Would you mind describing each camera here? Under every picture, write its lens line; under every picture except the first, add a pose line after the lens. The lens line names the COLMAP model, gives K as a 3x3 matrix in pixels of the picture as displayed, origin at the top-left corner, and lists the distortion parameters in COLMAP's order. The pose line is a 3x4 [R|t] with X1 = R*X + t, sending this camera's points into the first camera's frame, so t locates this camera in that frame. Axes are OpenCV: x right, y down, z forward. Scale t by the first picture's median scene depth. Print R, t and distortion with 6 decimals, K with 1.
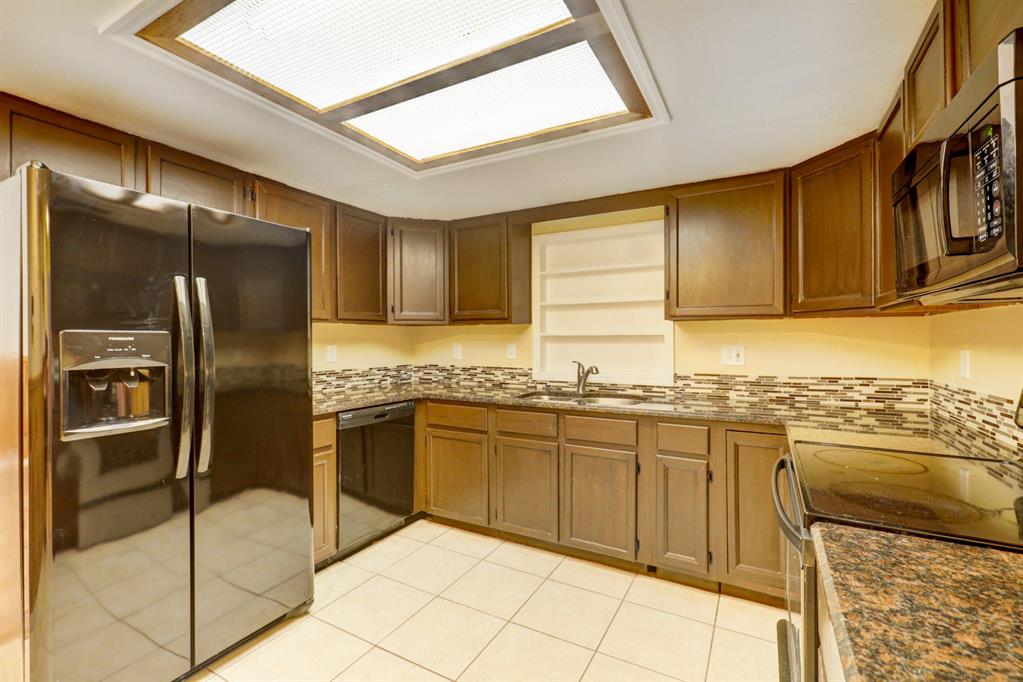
lens RADIAL K [[450.0, 0, 513.2], [0, 450.0, 340.1], [0, 0, 1]] dist [-0.002934, 0.005664]
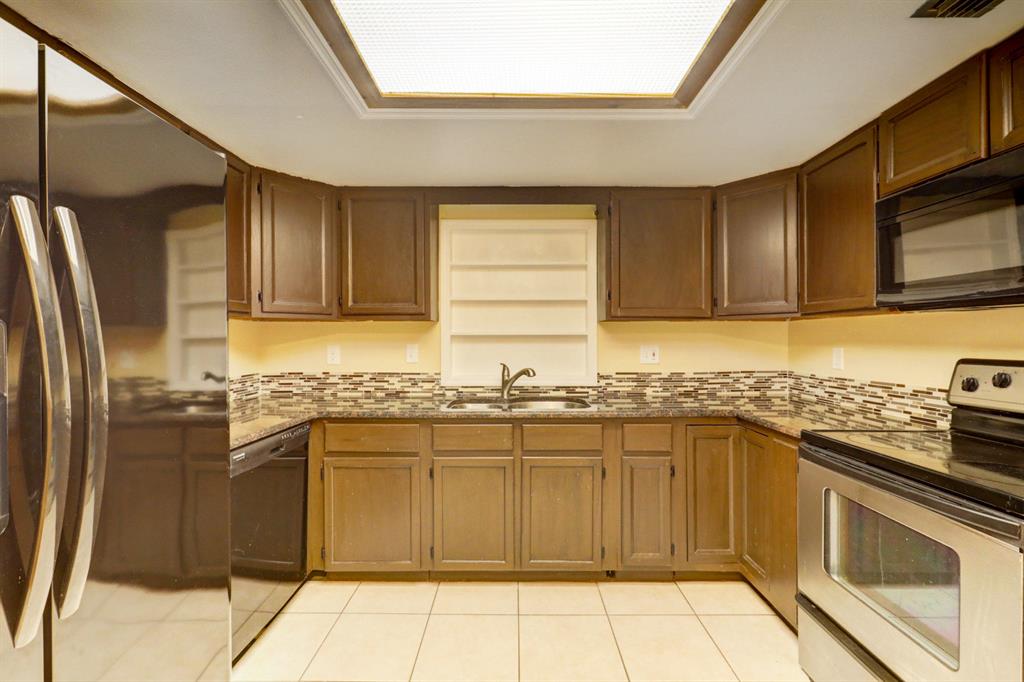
lens RADIAL K [[450.4, 0, 513.7], [0, 450.4, 340.1], [0, 0, 1]] dist [-0.002934, 0.005664]
pose [[0.876060, 0.000552, 0.482201, -0.297155], [0.000044, 0.999999, -0.001224, 0.001201], [-0.482201, 0.001093, 0.876060, 0.205905]]
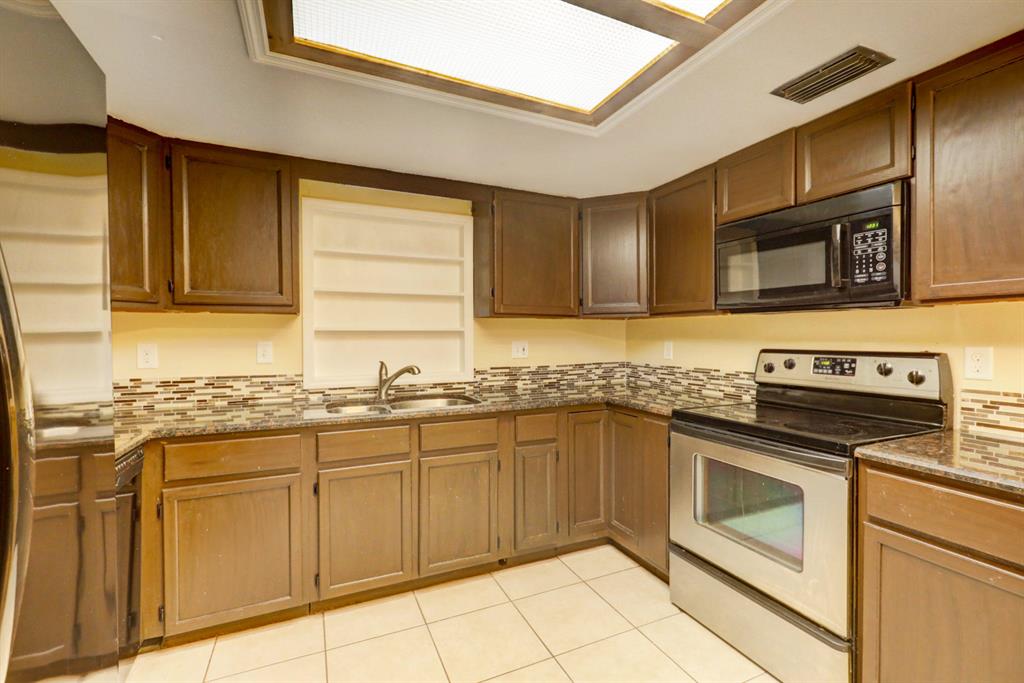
lens RADIAL K [[450.4, 0, 513.7], [0, 450.4, 340.6], [0, 0, 1]] dist [-0.002934, 0.005664]
pose [[0.595793, -0.007822, 0.803100, -0.413929], [0.002186, 0.999965, 0.008118, 0.002103], [-0.803135, -0.003080, 0.595789, 0.319728]]
